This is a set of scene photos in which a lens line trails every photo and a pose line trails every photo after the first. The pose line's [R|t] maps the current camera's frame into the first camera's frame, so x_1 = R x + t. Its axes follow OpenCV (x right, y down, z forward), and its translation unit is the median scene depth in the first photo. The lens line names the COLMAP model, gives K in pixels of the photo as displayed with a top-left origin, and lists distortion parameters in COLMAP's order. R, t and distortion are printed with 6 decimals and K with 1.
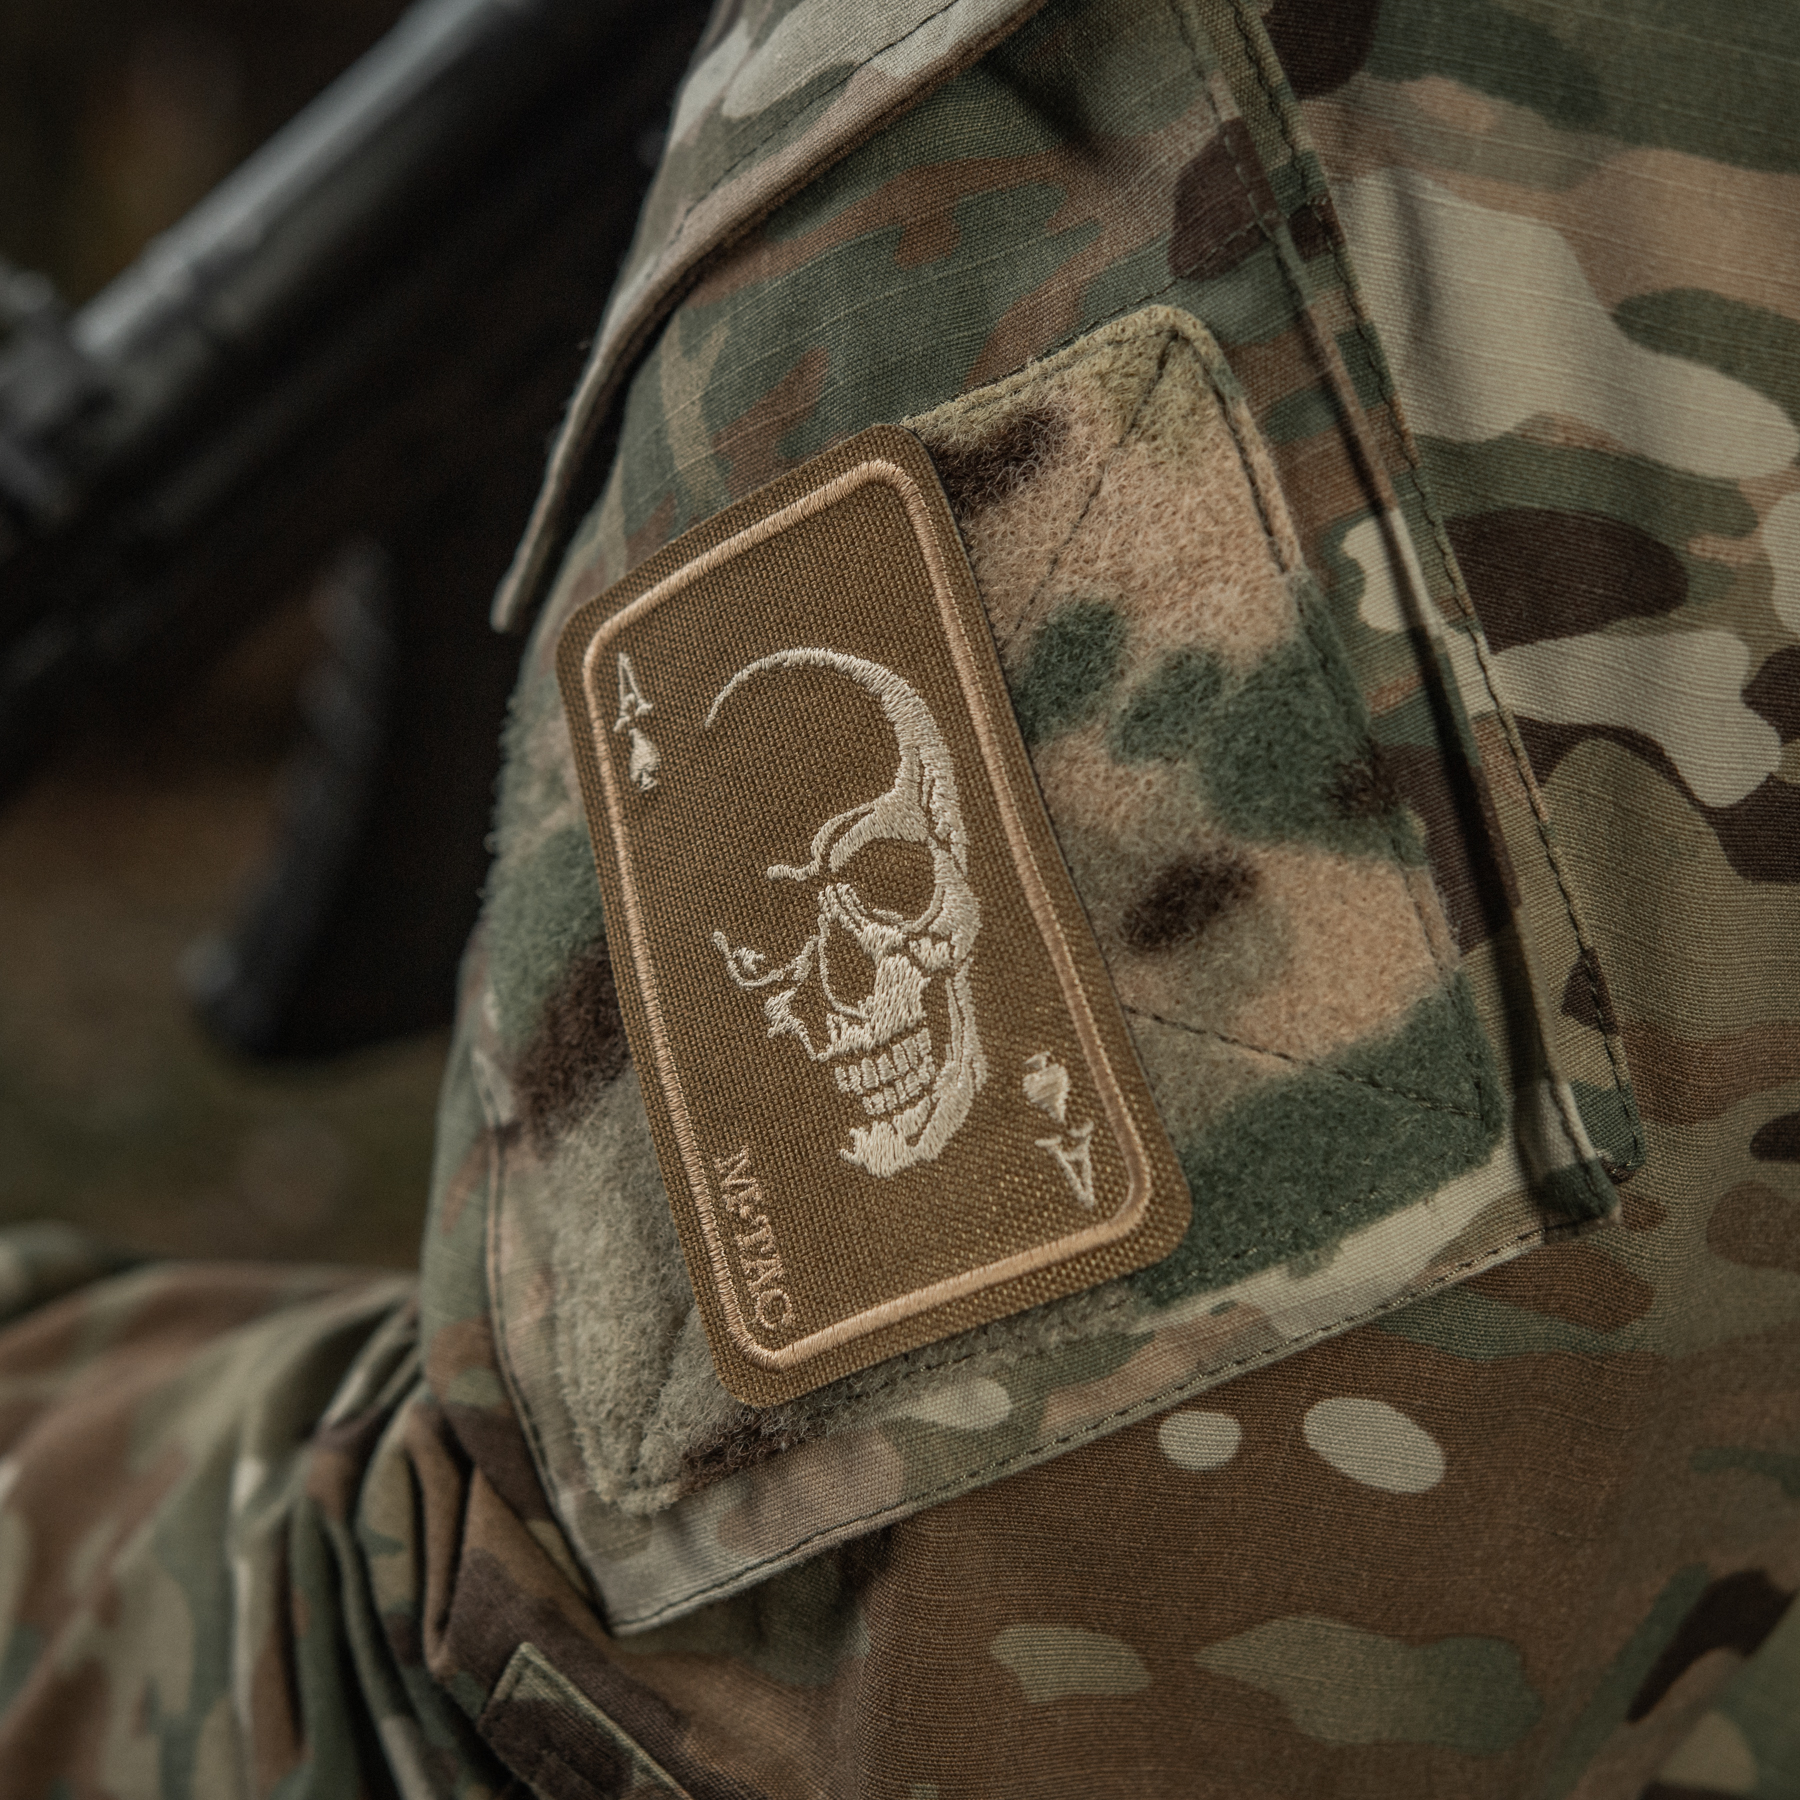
lens RADIAL K [[4649.7, 0, 900.0], [0, 4649.7, 900.0], [0, 0, 1]] dist [0.135657, -0.078600]
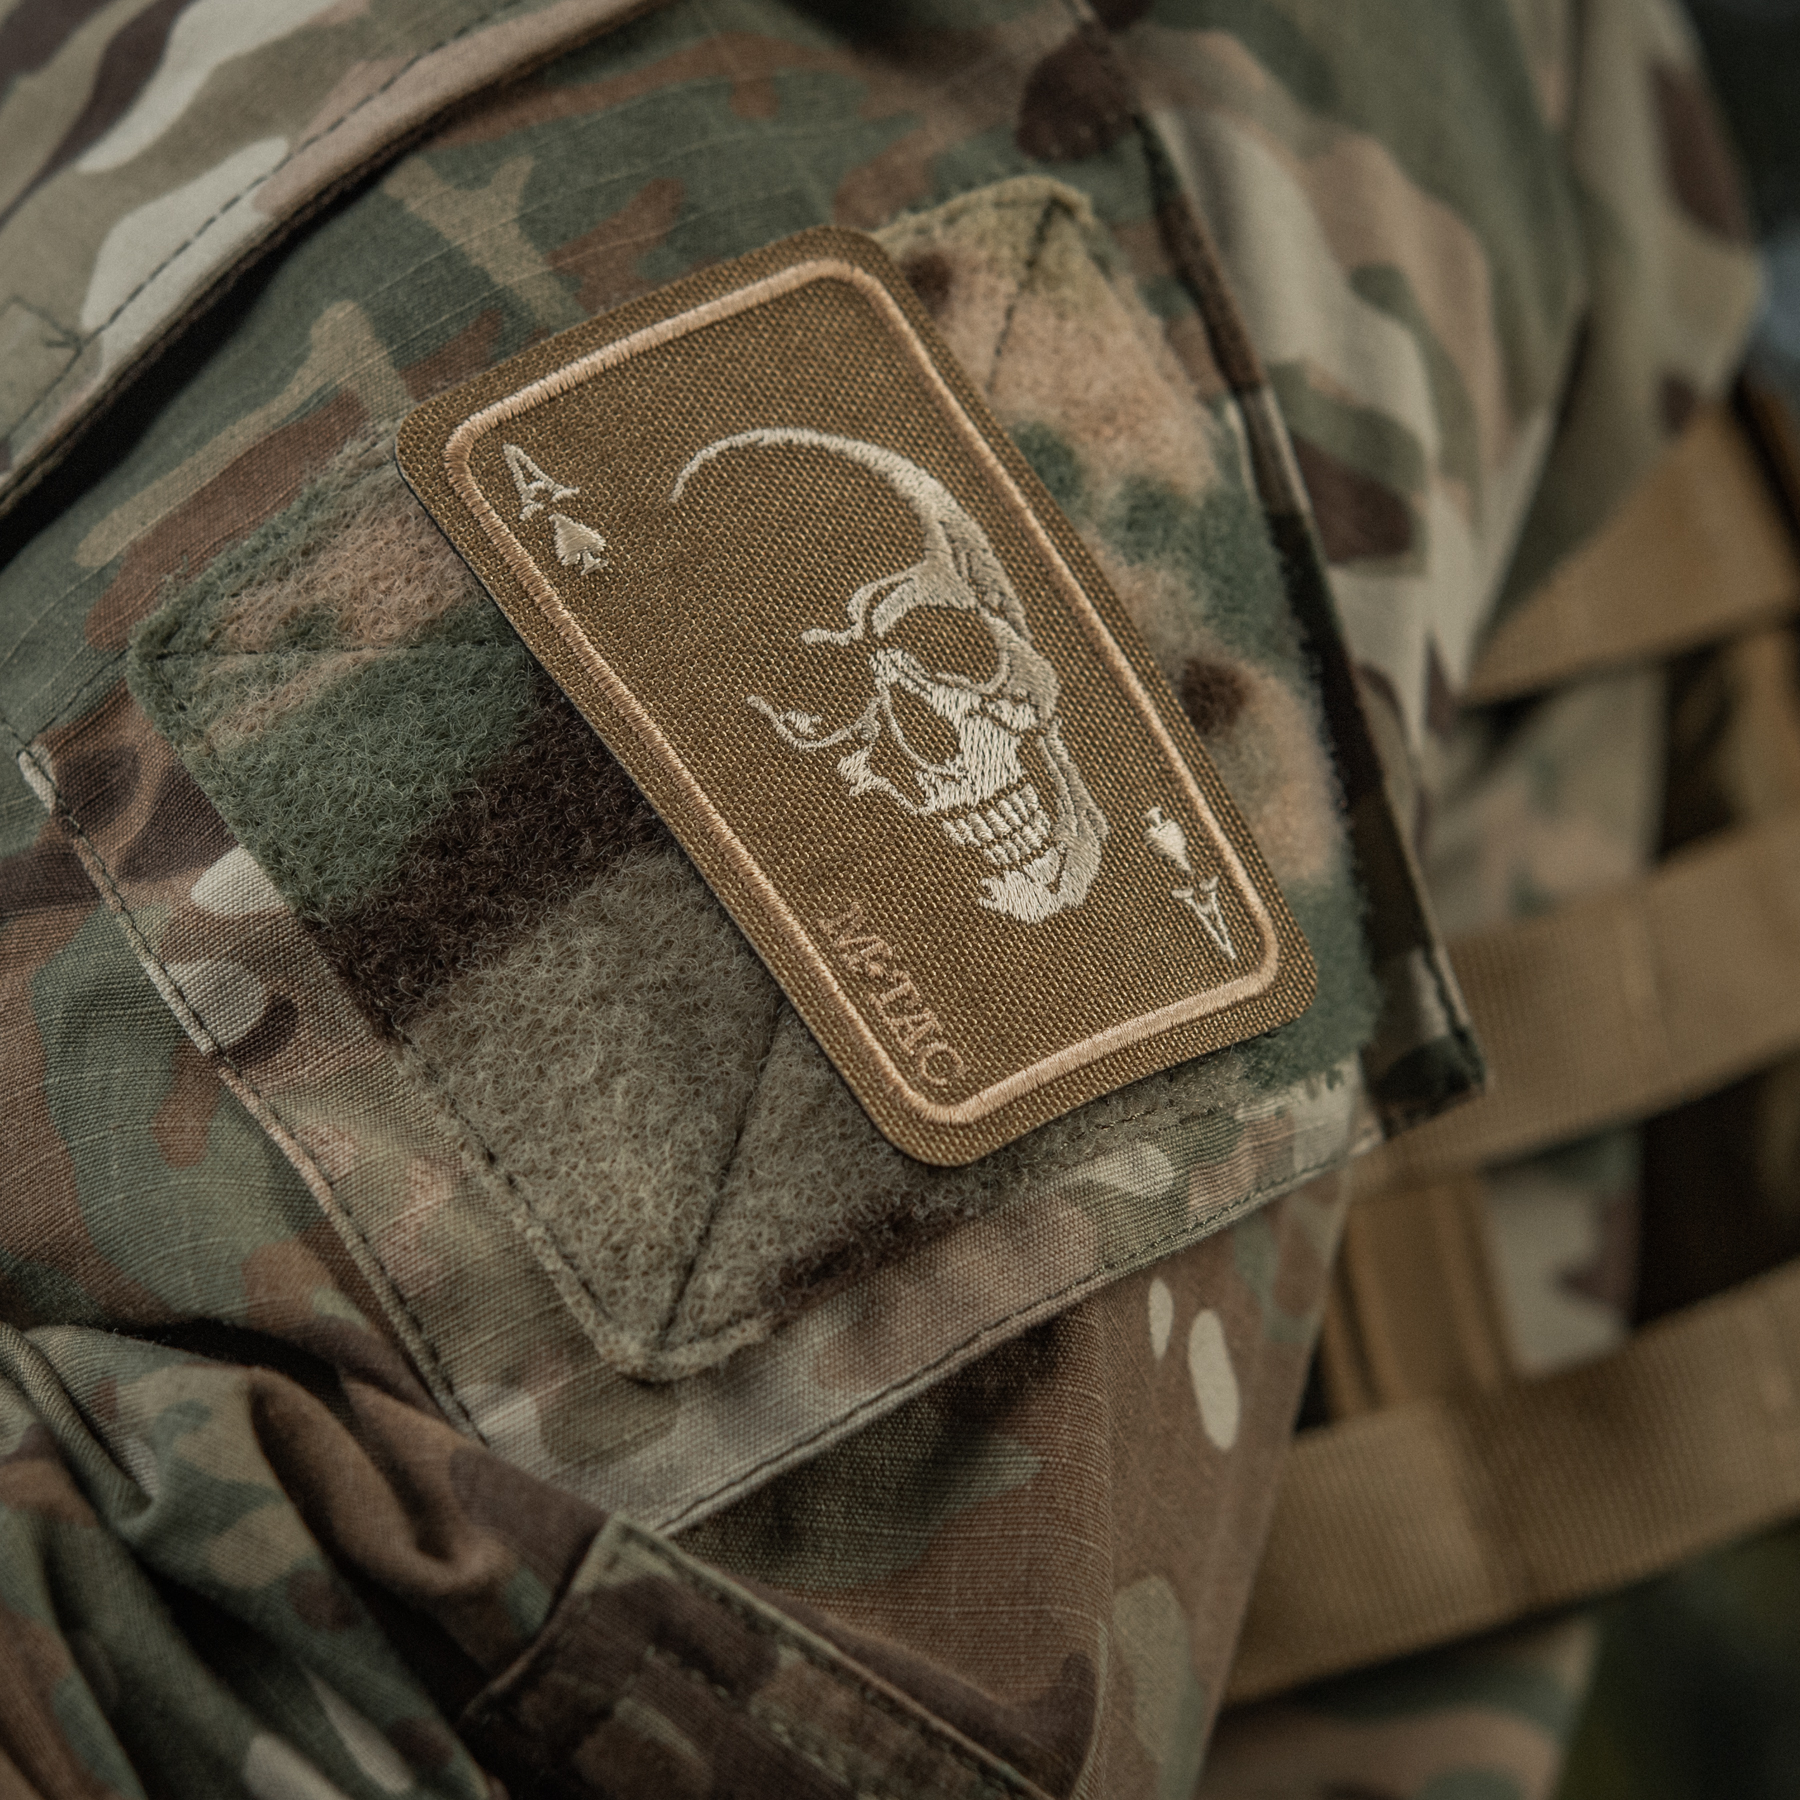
lens RADIAL K [[6208.7, 0, 900.0], [0, 6208.7, 900.0], [0, 0, 1]] dist [0.187005, -1.107673]
pose [[0.555297, 0.215646, 0.803207, -0.986825], [0.205109, 0.900453, -0.383556, 0.511985], [-0.805963, 0.377732, 0.455787, 0.464606]]
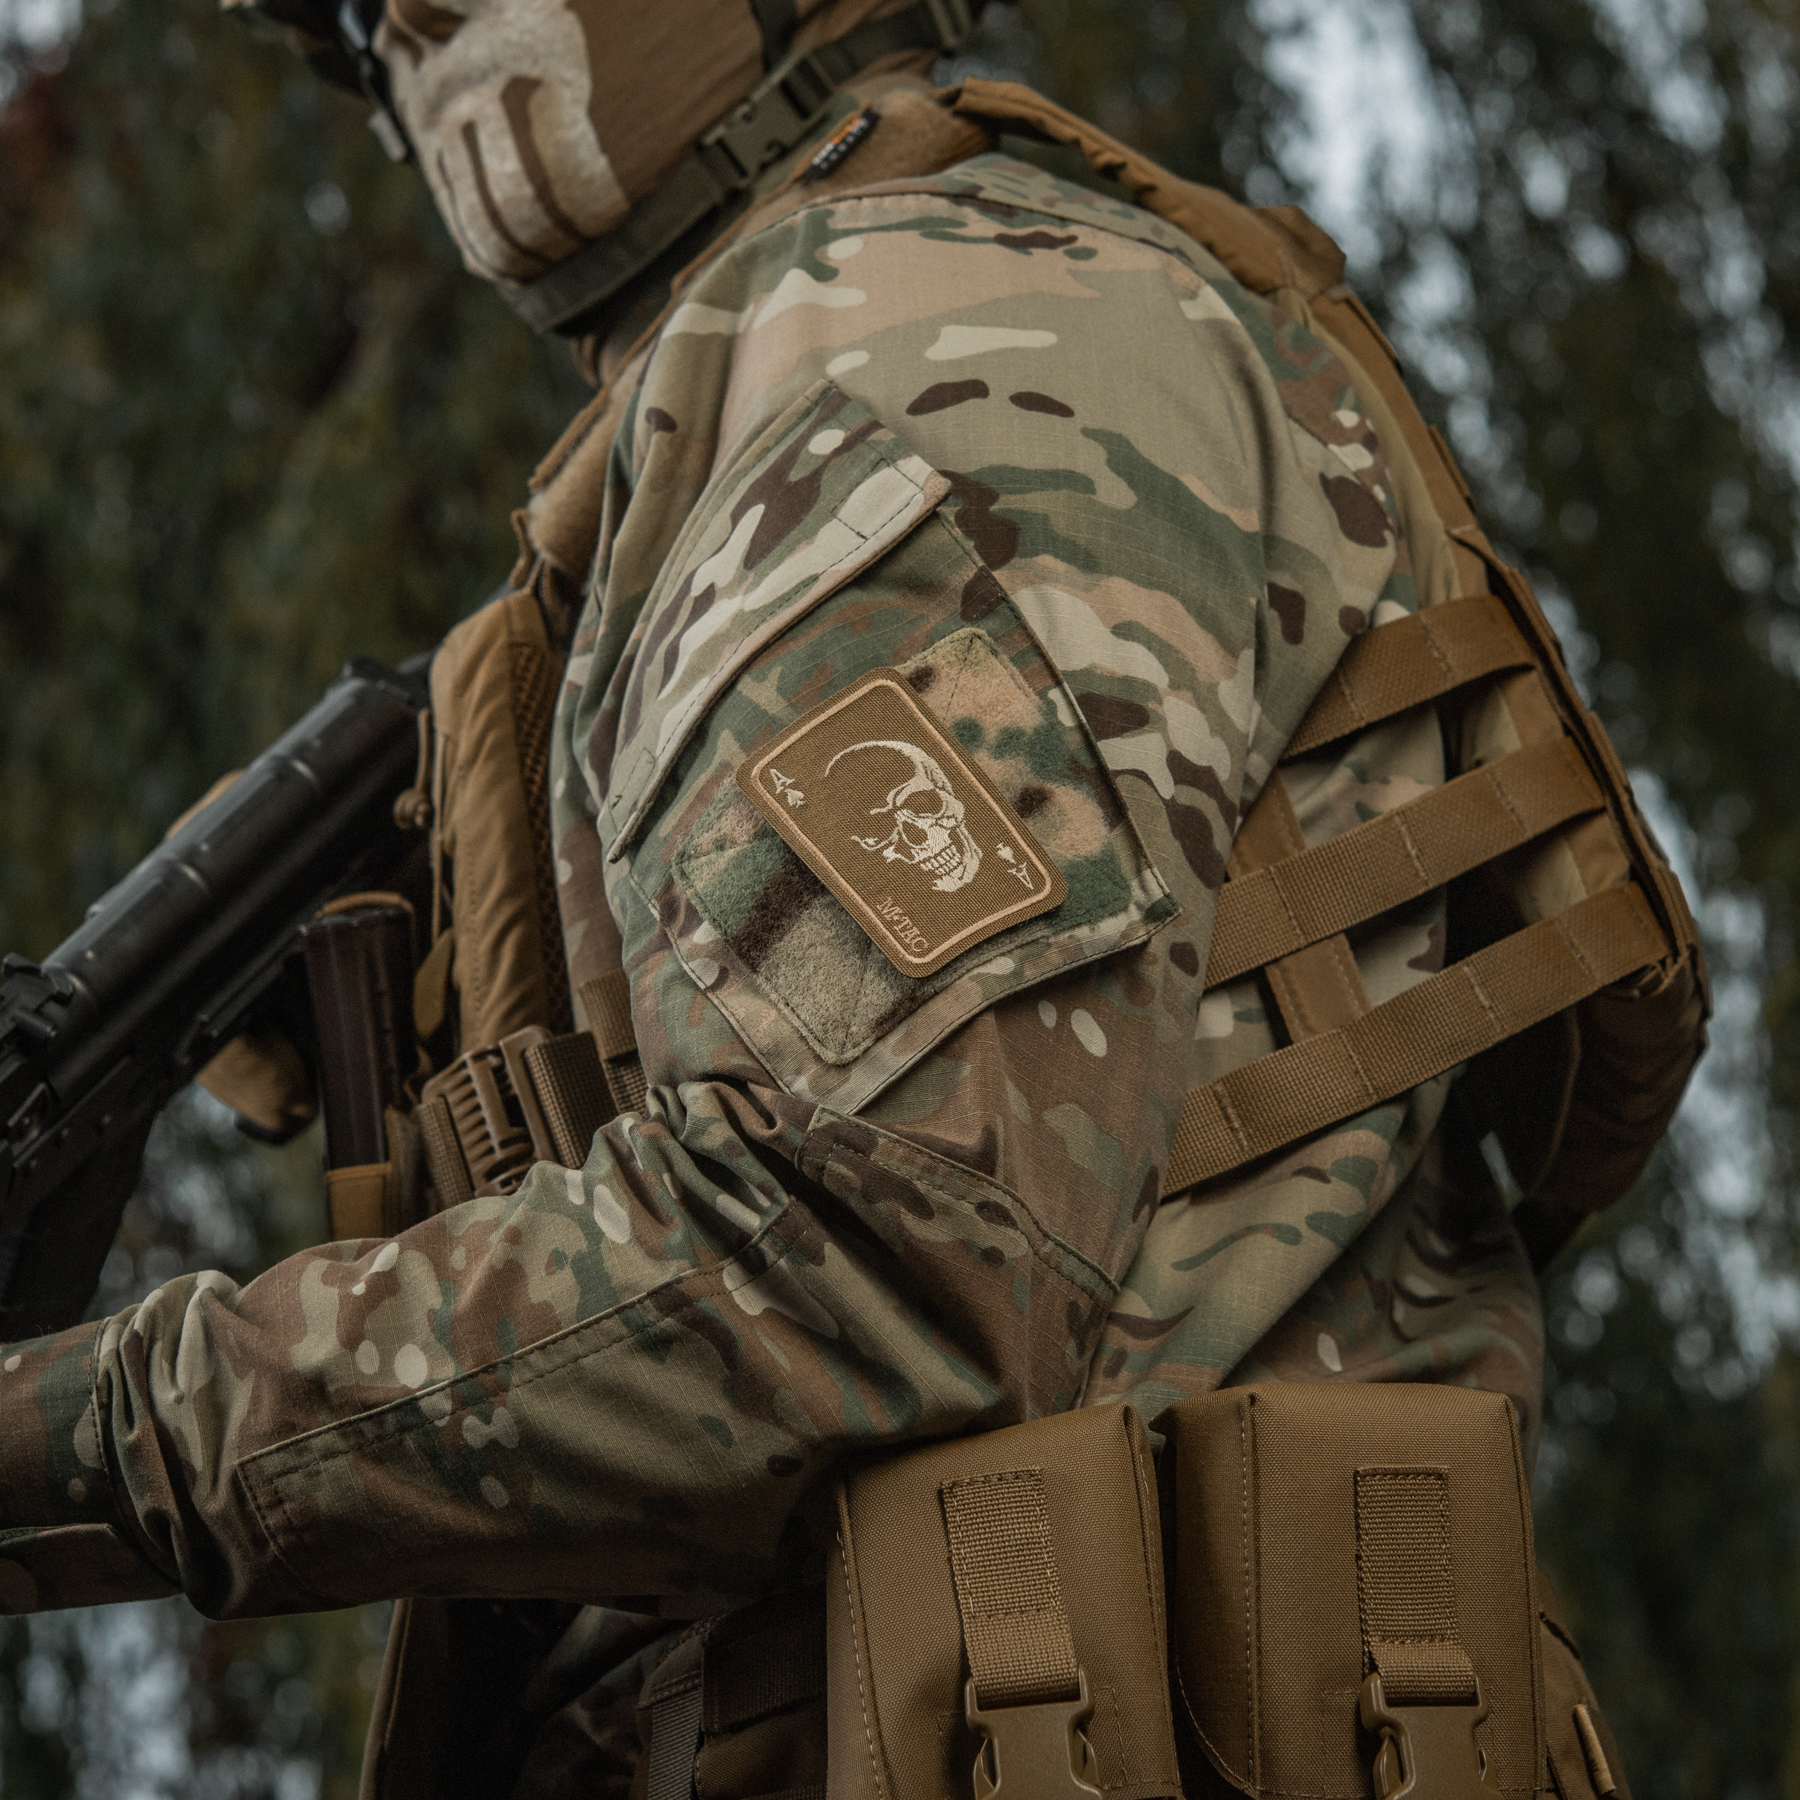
lens RADIAL K [[6196.3, 0, 898.8], [0, 6196.3, 812.9], [0, 0, 1]] dist [-0.171374, 0.539972]
pose [[0.822948, 0.084465, 0.561803, -2.049587], [0.240335, 0.844282, -0.478986, 1.732297], [-0.514778, 0.529201, 0.674500, -1.434583]]
